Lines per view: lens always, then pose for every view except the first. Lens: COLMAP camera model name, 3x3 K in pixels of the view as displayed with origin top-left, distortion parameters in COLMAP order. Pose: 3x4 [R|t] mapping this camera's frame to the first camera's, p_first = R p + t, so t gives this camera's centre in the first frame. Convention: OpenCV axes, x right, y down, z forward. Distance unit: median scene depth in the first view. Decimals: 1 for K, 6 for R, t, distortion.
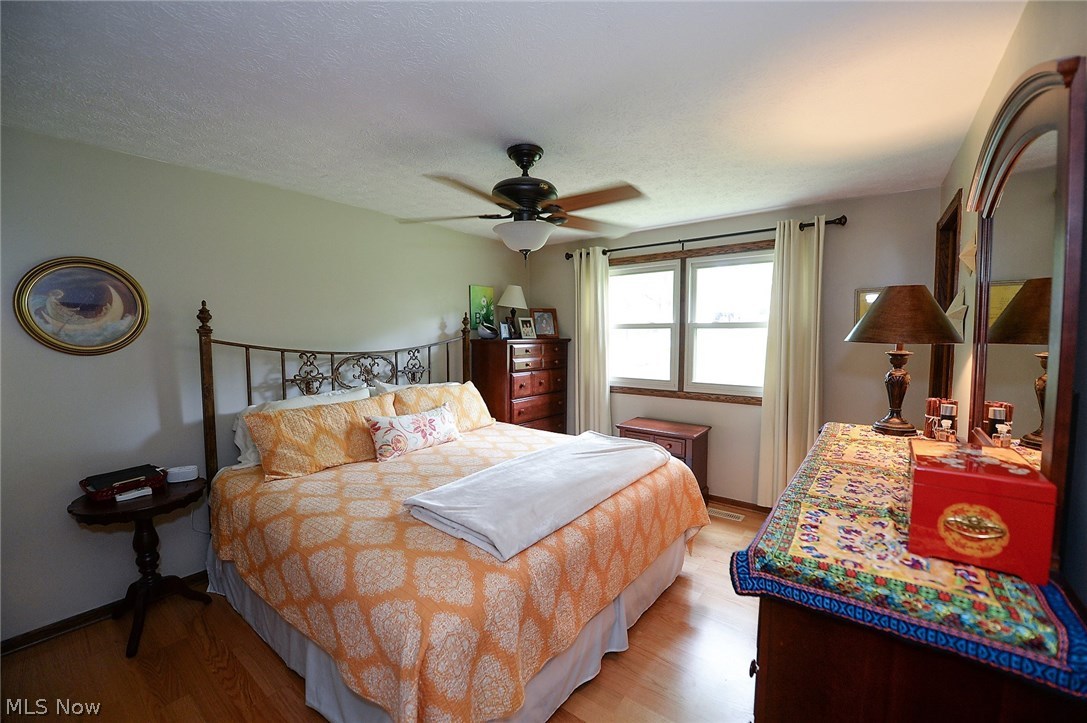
lens RADIAL K [[419.9, 0, 543.5], [0, 419.9, 361.5], [0, 0, 1]] dist [0.009520, -0.008775]
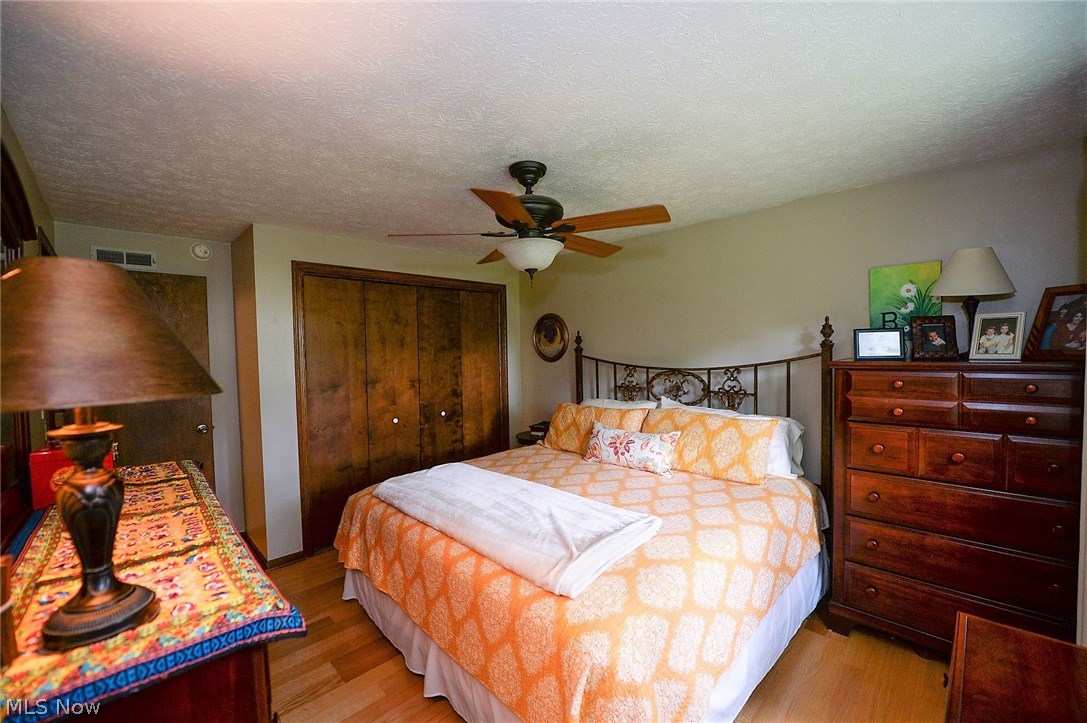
lens RADIAL K [[433.7, 0, 543.5], [0, 433.7, 361.5], [0, 0, 1]] dist [-0.003155, -0.009993]
pose [[-0.111527, 0.027781, -0.993373, 0.740581], [-0.054038, 0.997961, 0.033976, -0.065400], [0.992291, 0.057469, -0.109798, 0.905918]]
